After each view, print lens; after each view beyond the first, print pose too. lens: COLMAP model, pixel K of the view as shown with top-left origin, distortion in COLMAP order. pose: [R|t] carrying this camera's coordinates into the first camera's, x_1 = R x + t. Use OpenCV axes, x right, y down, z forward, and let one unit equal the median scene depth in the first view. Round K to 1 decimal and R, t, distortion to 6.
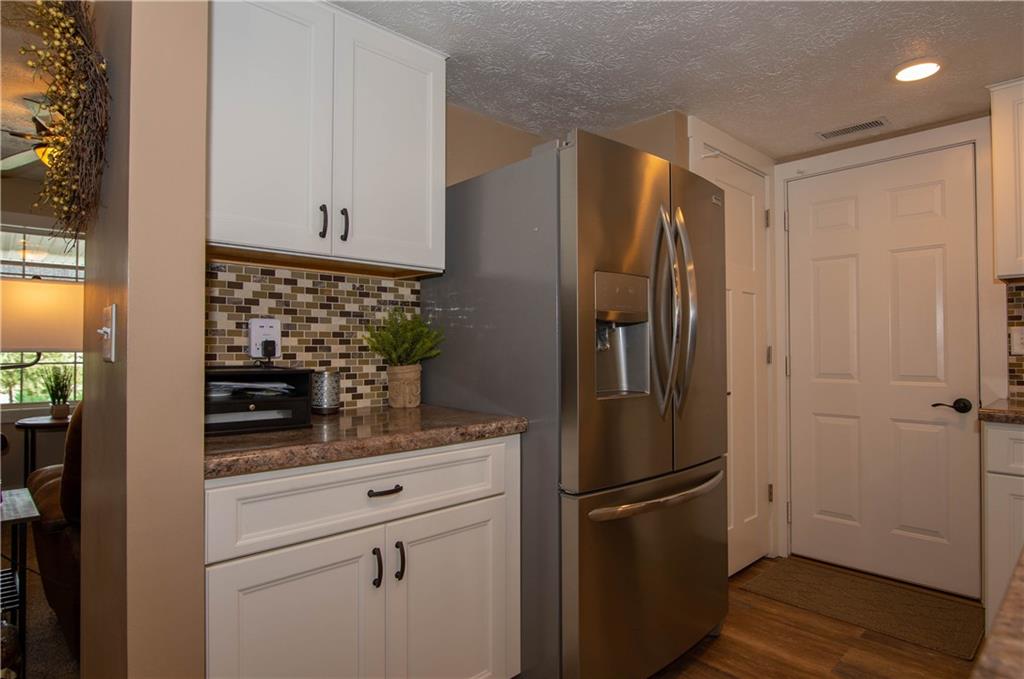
lens RADIAL K [[558.1, 0, 512.0], [0, 558.1, 339.5], [0, 0, 1]] dist [-0.018910, -0.000101]
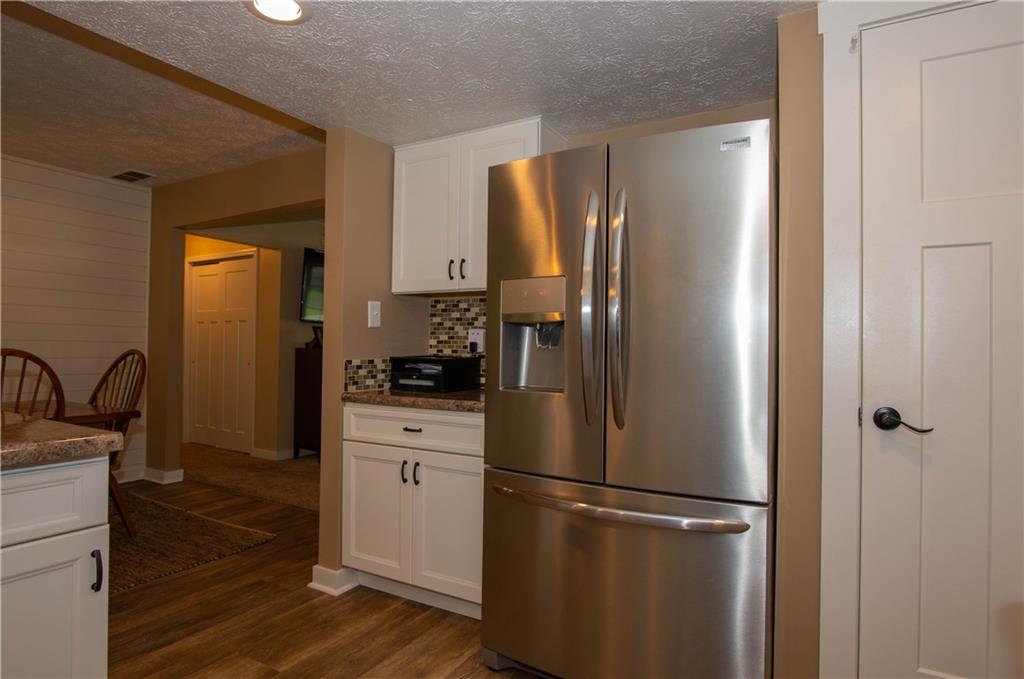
lens RADIAL K [[558.1, 0, 512.0], [0, 558.1, 339.5], [0, 0, 1]] dist [-0.018910, -0.000101]
pose [[0.303557, -0.006326, -0.952792, 1.315767], [0.009245, 0.999950, -0.003694, 0.001564], [0.952768, -0.007687, 0.303601, 0.670415]]
